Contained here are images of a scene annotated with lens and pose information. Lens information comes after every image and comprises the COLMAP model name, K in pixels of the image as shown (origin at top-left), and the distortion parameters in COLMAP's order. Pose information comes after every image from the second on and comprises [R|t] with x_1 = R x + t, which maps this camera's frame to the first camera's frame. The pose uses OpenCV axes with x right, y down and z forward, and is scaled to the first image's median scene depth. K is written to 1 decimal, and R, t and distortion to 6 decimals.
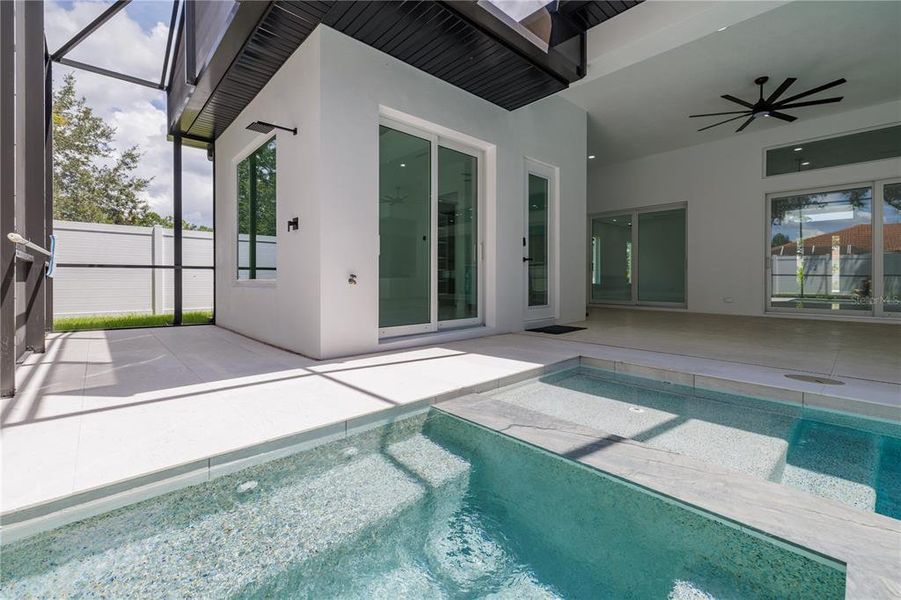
lens RADIAL K [[417.8, 0, 461.4], [0, 417.8, 297.4], [0, 0, 1]] dist [0.000886, 0.000446]
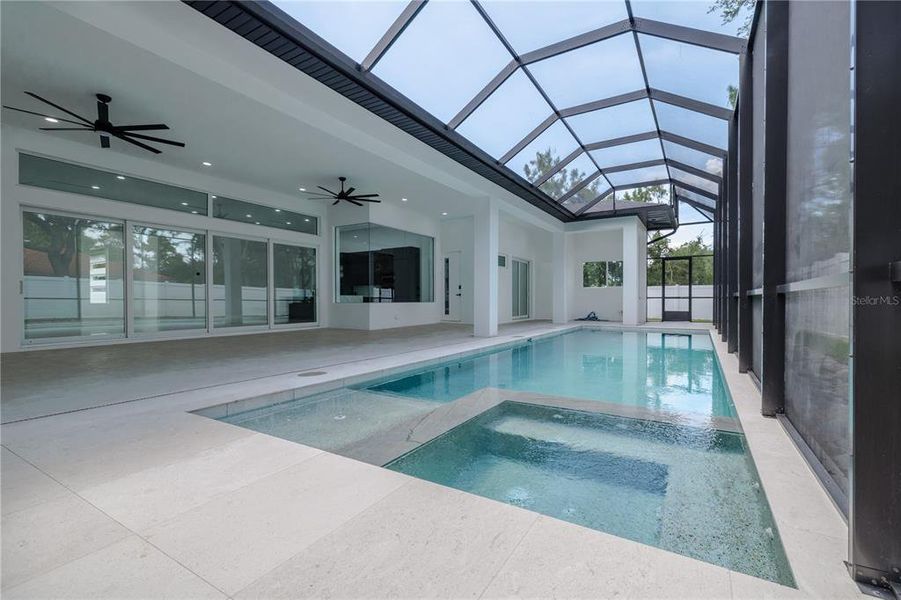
lens RADIAL K [[417.8, 0, 461.4], [0, 417.8, 297.4], [0, 0, 1]] dist [0.000886, 0.000446]
pose [[-0.299841, 0.006851, 0.953964, -0.888919], [0.041929, 0.999103, 0.006004, -0.071711], [-0.953067, 0.041799, -0.299860, 1.061233]]
